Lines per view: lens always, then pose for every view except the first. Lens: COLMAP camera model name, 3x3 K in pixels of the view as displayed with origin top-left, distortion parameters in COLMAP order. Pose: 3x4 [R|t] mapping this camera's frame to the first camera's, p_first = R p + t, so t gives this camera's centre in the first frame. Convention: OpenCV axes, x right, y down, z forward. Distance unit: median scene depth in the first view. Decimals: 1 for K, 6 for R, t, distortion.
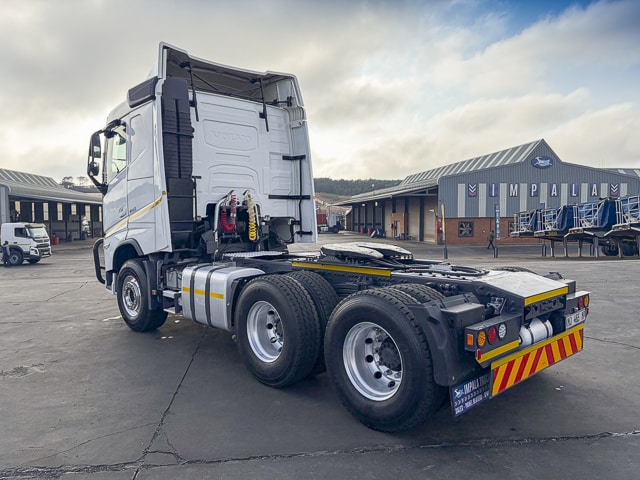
lens RADIAL K [[481.9, 0, 321.7], [0, 481.9, 243.6], [0, 0, 1]] dist [0.111956, -0.164236]
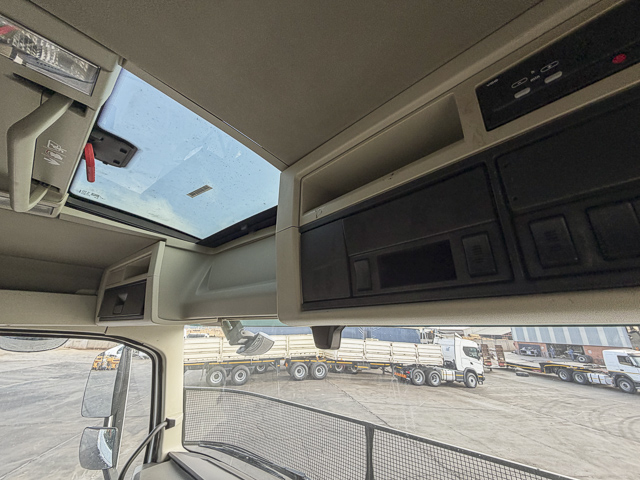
lens RADIAL K [[255.8, 0, 318.8], [0, 255.8, 240.4], [0, 0, 1]] dist [0.001169, 0.000257]
pose [[0.095407, -0.307192, -0.946853, -0.184596], [-0.061912, 0.947519, -0.313647, -0.243379], [0.993511, 0.088546, 0.071381, 1.063524]]
